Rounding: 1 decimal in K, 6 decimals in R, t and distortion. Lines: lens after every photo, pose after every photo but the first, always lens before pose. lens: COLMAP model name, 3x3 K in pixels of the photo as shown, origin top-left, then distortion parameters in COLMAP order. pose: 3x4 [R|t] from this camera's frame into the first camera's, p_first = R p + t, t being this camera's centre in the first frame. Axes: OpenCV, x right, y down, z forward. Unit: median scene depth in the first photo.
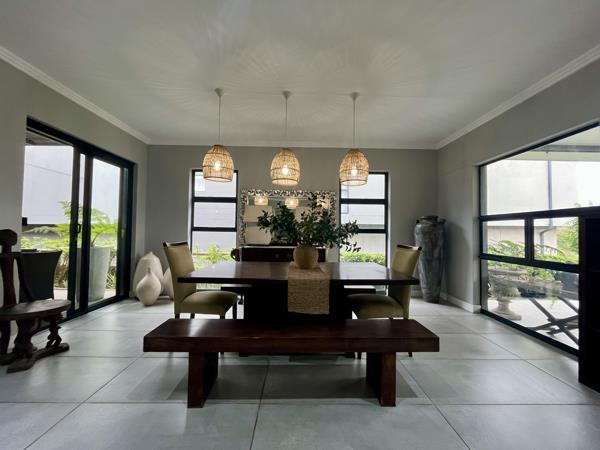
lens RADIAL K [[240.6, 0, 300.0], [0, 240.6, 225.0], [0, 0, 1]] dist [0.001176, 0.000295]
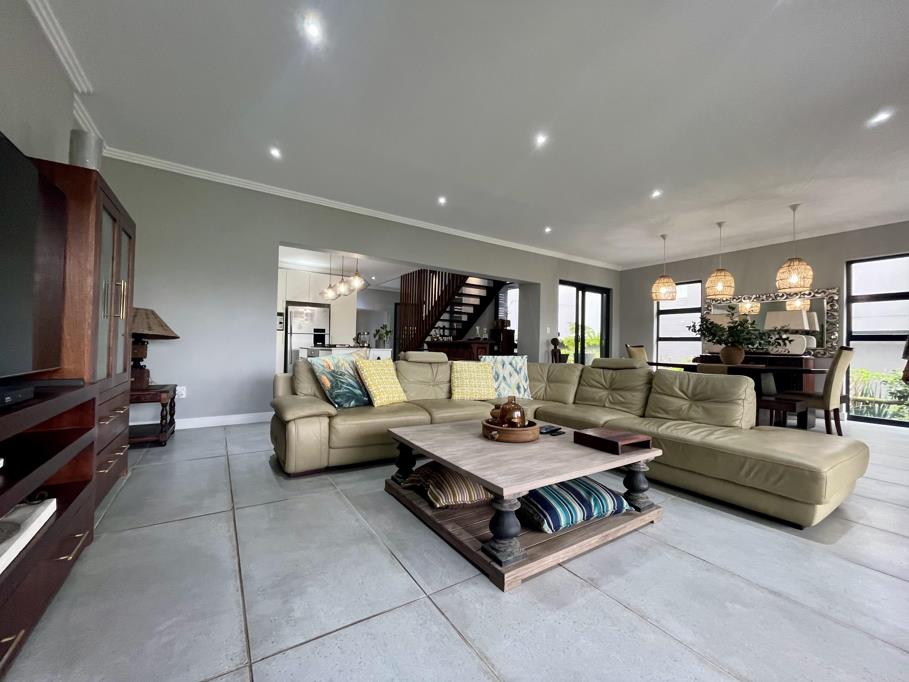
lens RADIAL K [[364.5, 0, 454.5], [0, 364.5, 341.0], [0, 0, 1]] dist [0.001176, 0.000295]
pose [[0.526554, -0.014708, -0.850014, 0.603732], [0.011784, 0.999881, -0.010002, 0.037656], [0.850060, -0.004750, 0.526664, -0.846065]]
